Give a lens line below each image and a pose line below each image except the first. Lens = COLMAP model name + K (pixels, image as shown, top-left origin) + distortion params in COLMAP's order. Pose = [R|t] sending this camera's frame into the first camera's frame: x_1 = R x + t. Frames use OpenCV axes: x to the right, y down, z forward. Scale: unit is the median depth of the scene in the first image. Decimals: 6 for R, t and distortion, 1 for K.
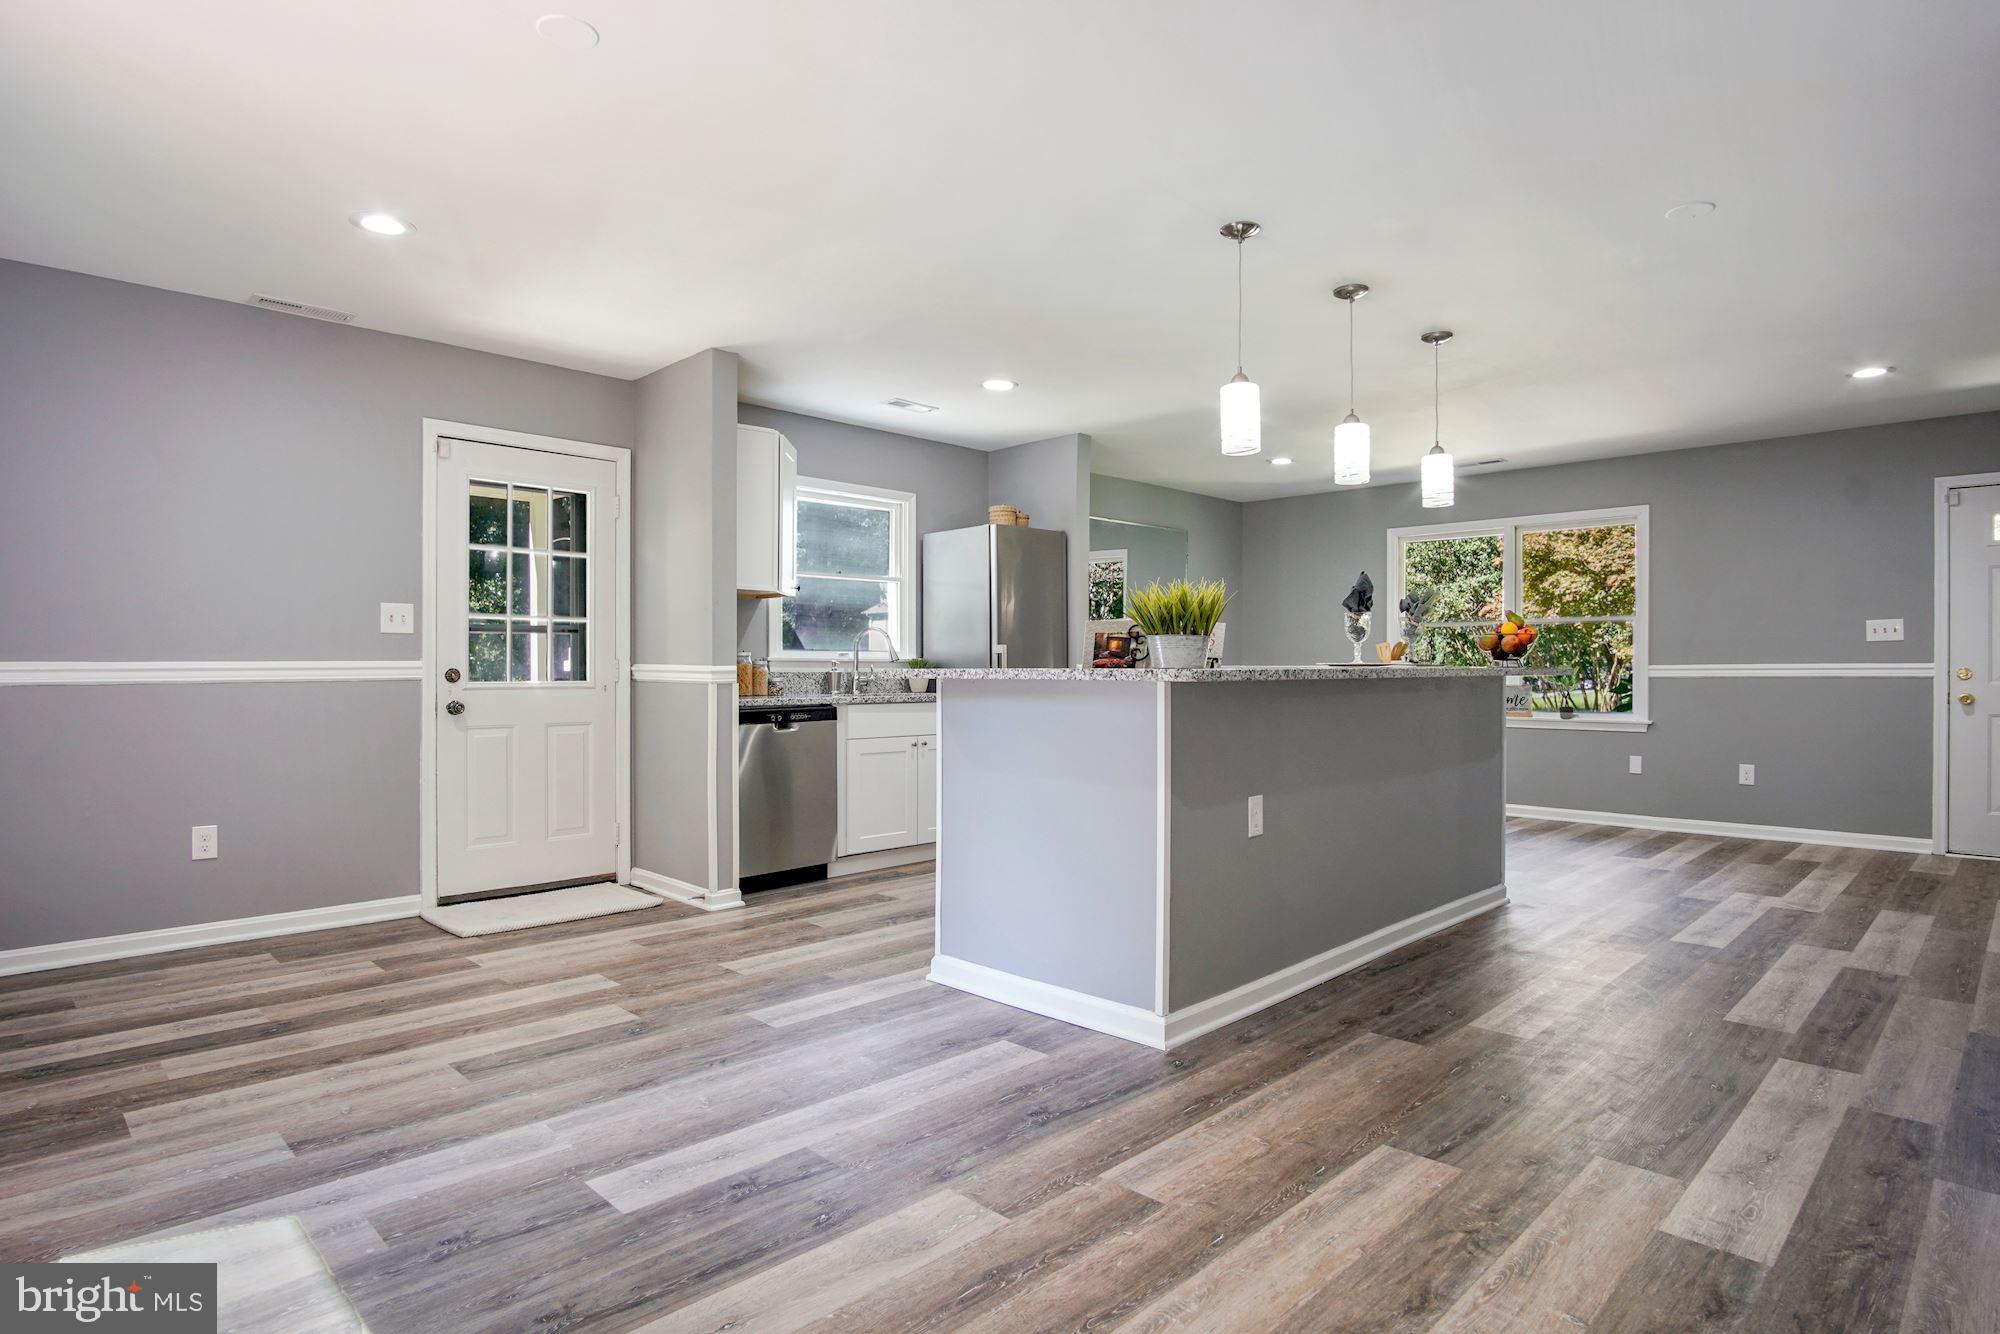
lens RADIAL K [[1073.2, 0, 1002.0], [0, 1073.2, 672.3], [0, 0, 1]] dist [-0.033517, 0.008541]
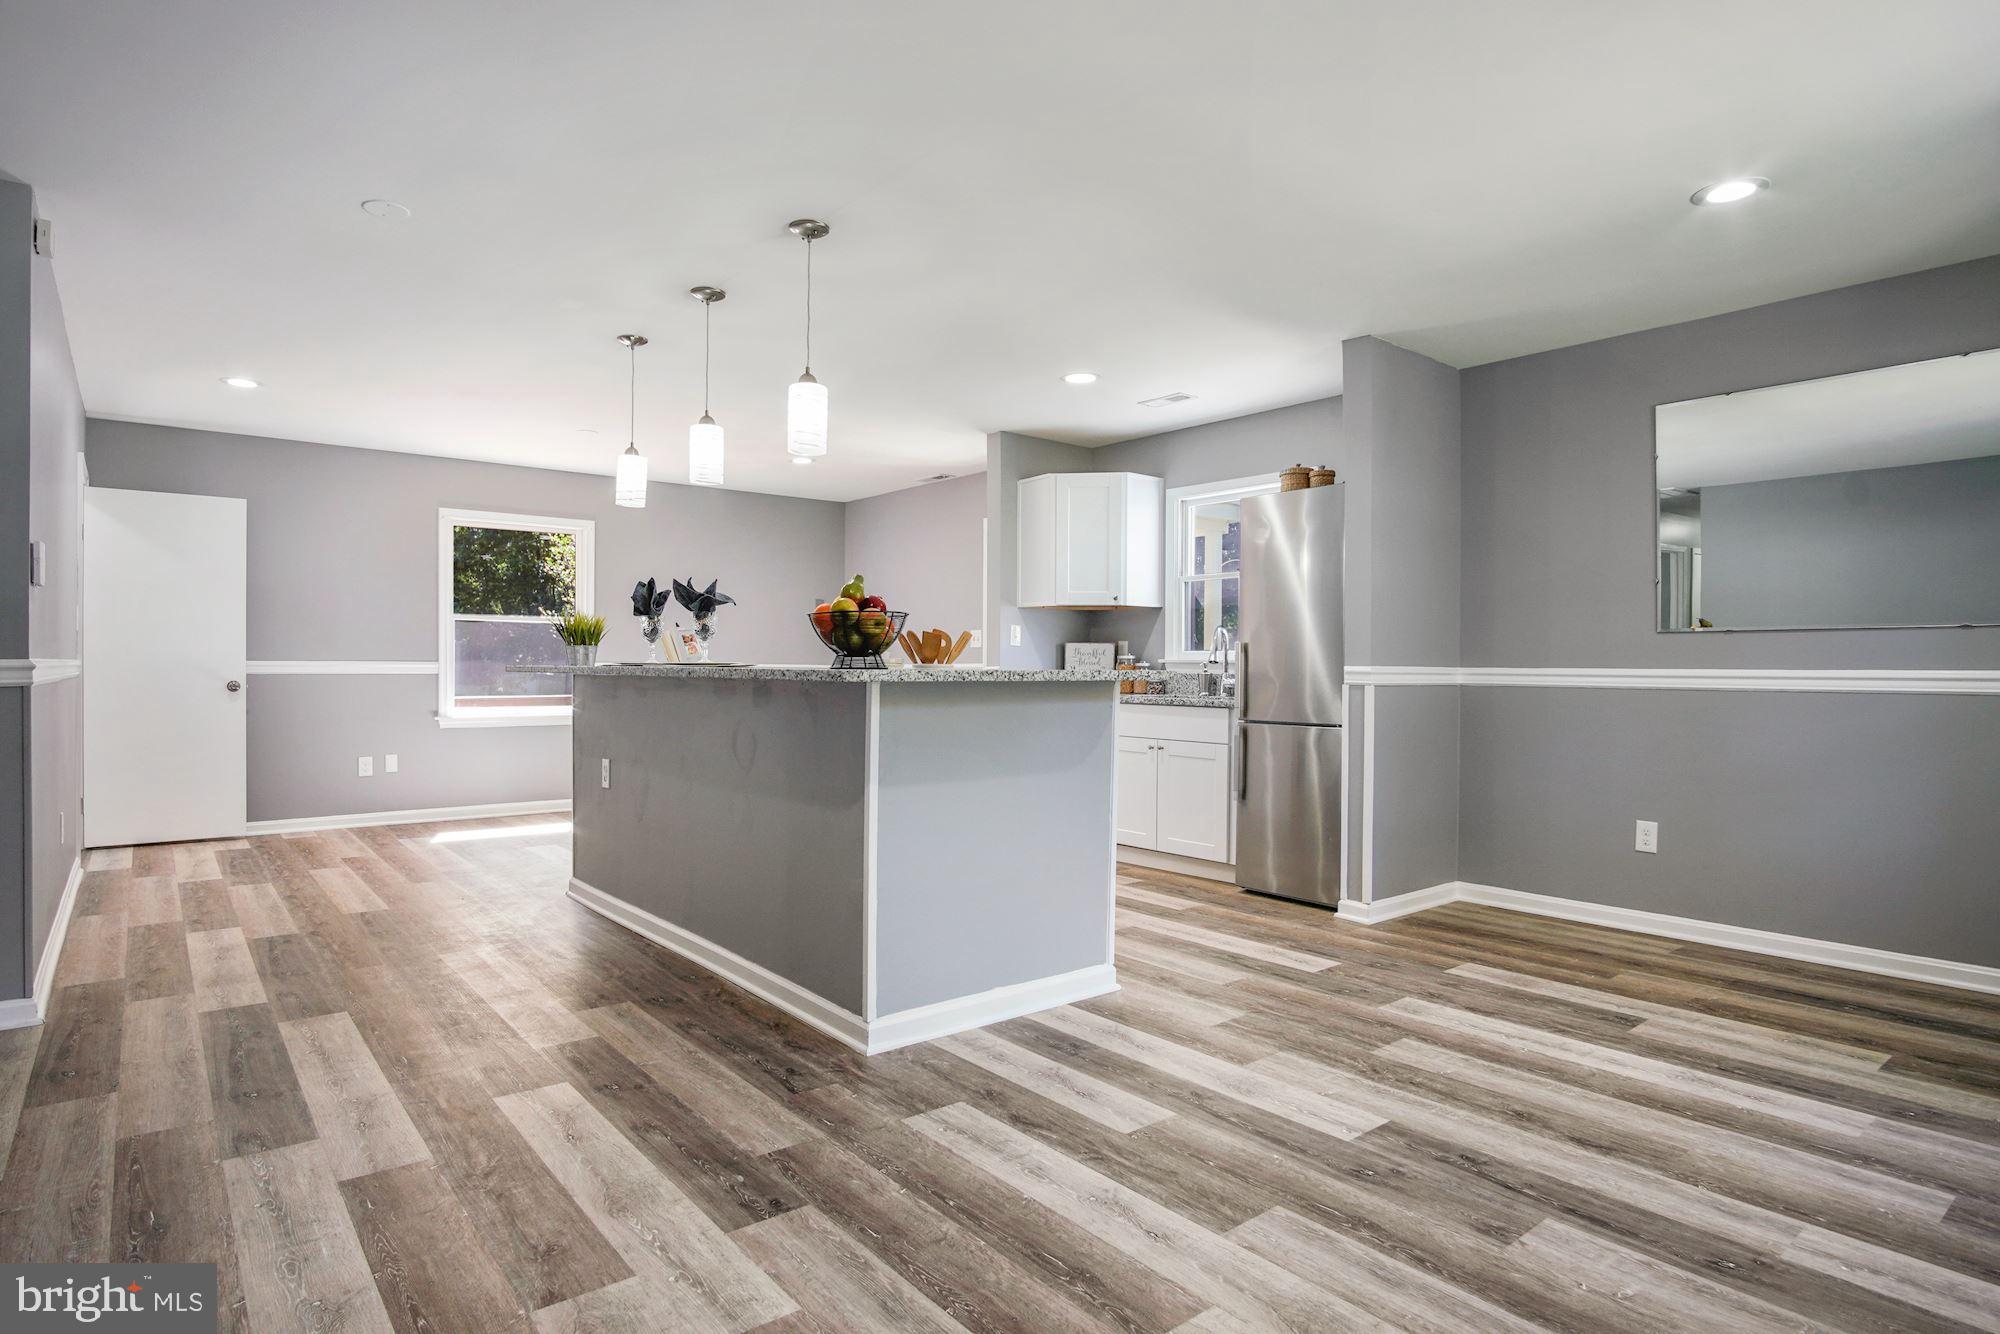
lens RADIAL K [[1073.2, 0, 1002.0], [0, 1073.2, 672.3], [0, 0, 1]] dist [-0.033517, 0.008541]
pose [[-0.101955, 0.003500, -0.994783, 1.838368], [-0.009500, 0.999945, 0.004492, -0.008906], [0.994744, 0.009908, -0.101916, 1.948505]]
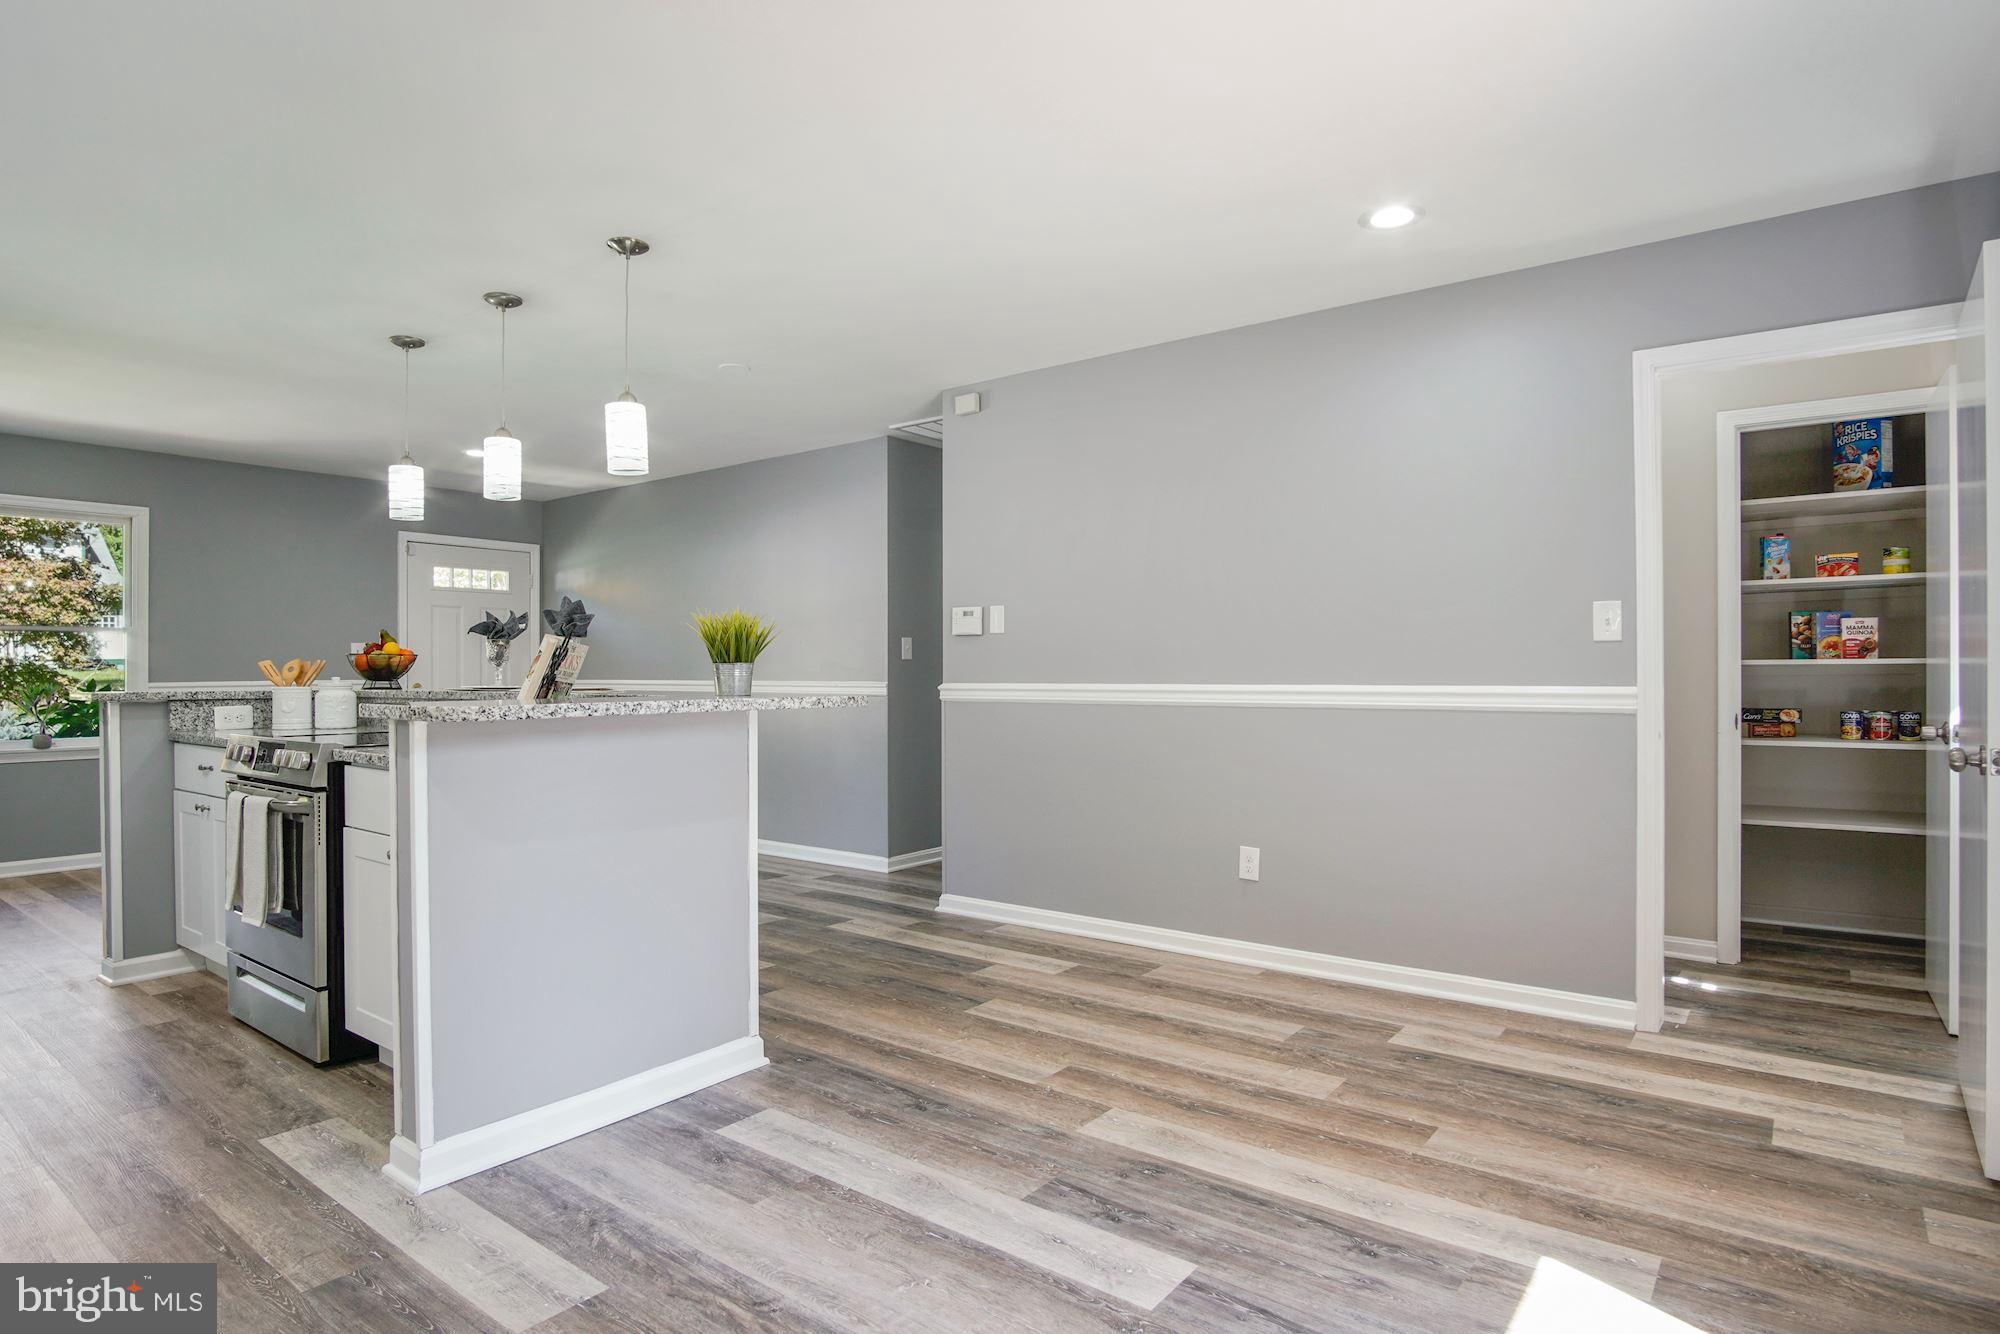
lens RADIAL K [[1073.2, 0, 1002.0], [0, 1073.2, 672.3], [0, 0, 1]] dist [-0.033517, 0.008541]
pose [[-0.129128, 0.001105, 0.991627, -0.956599], [0.006617, 0.999978, -0.000252, -0.026063], [-0.991606, 0.006529, -0.129133, 0.956200]]
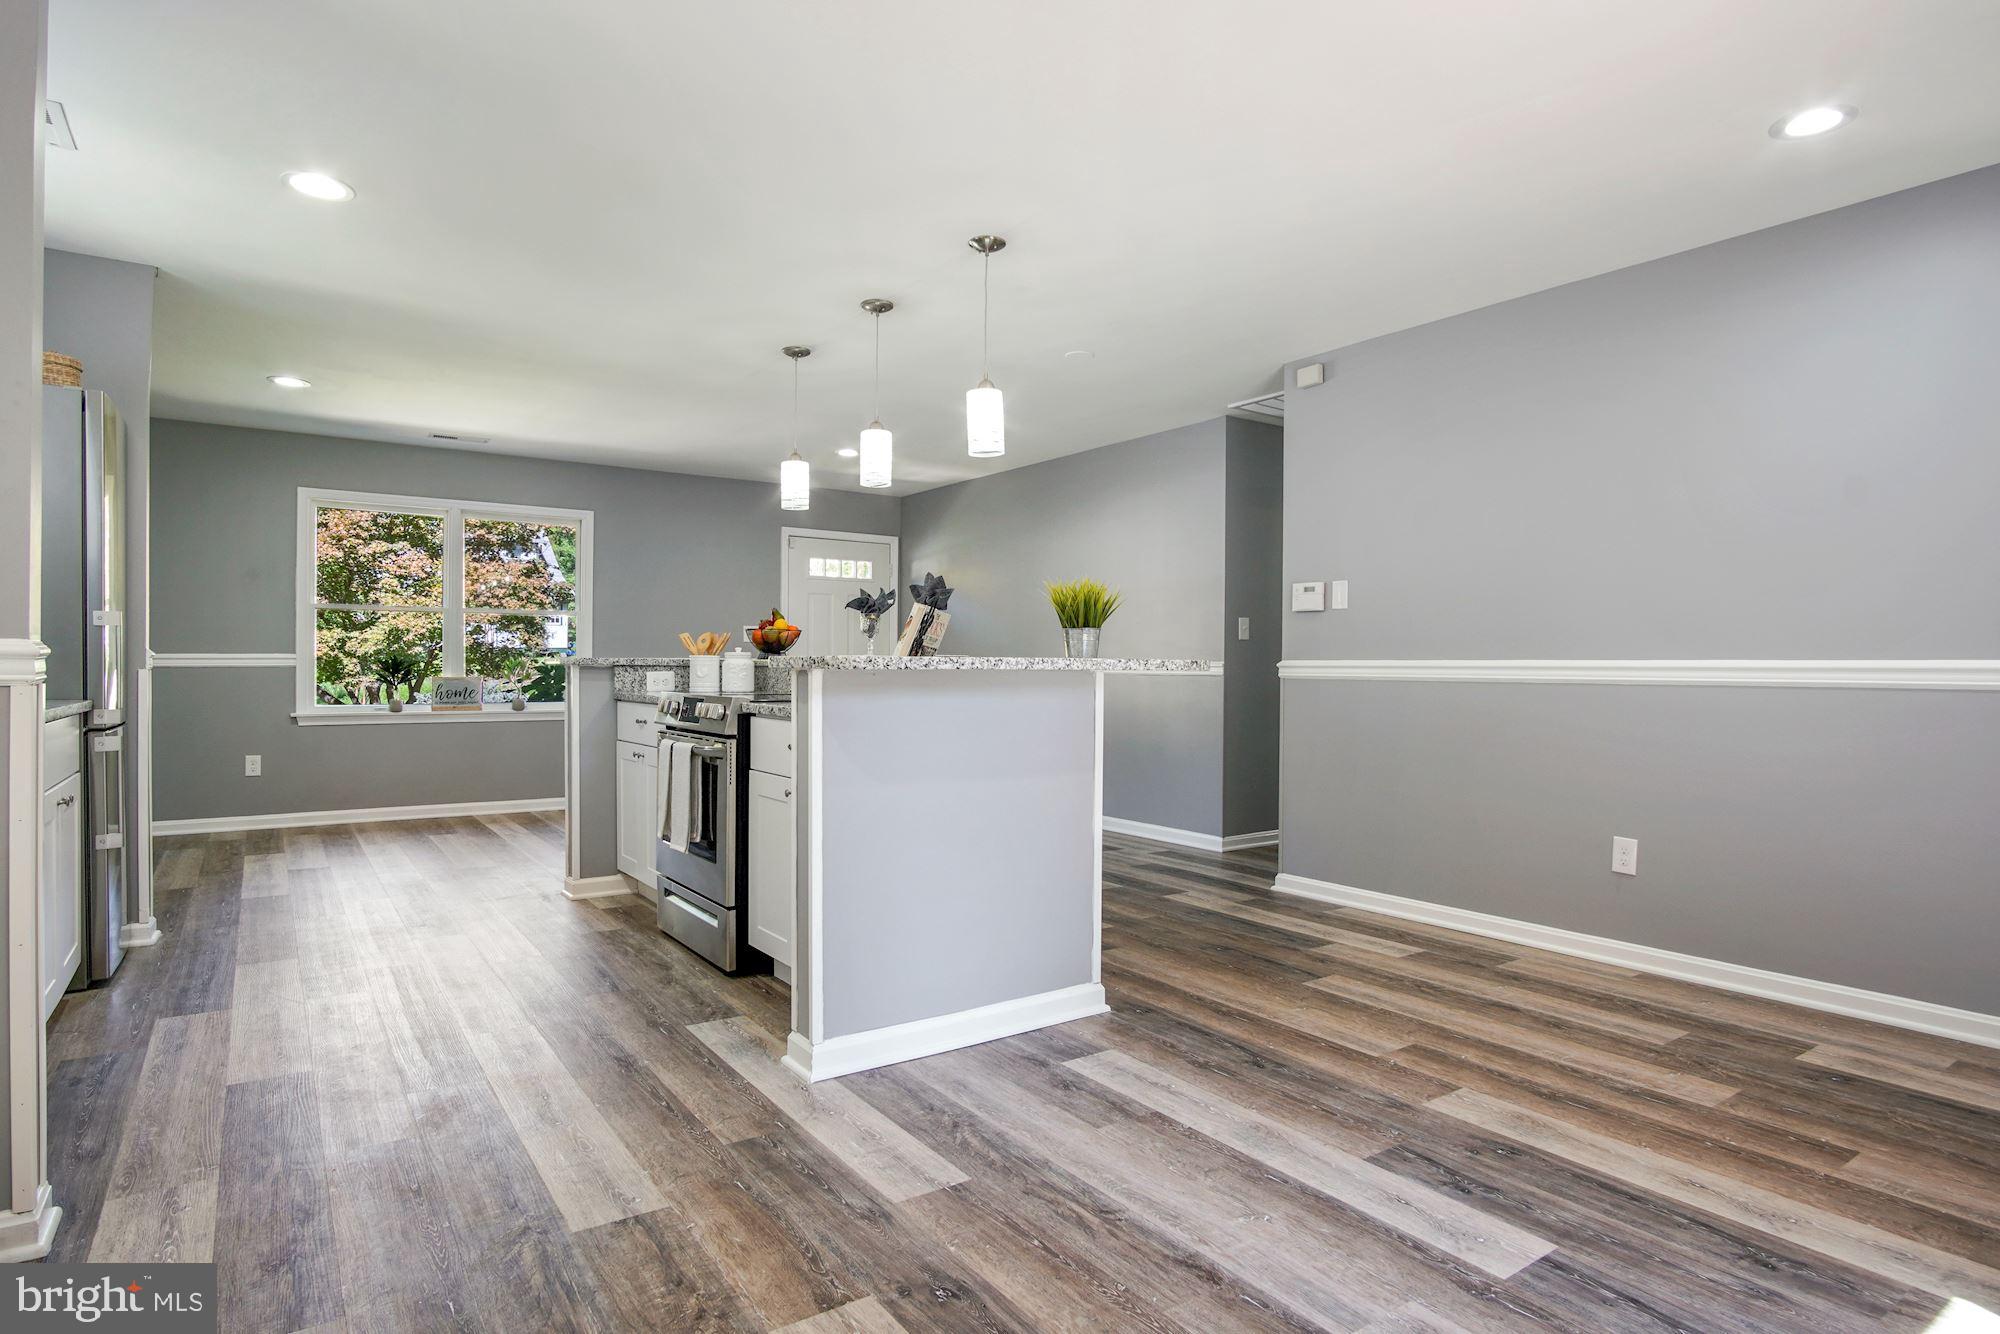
lens RADIAL K [[1073.2, 0, 1002.0], [0, 1073.2, 672.3], [0, 0, 1]] dist [-0.033517, 0.008541]
pose [[0.174525, -0.003618, 0.984646, -0.989859], [-0.003484, 0.999985, 0.004292, 0.005082], [-0.984647, -0.004179, 0.174510, 0.969630]]
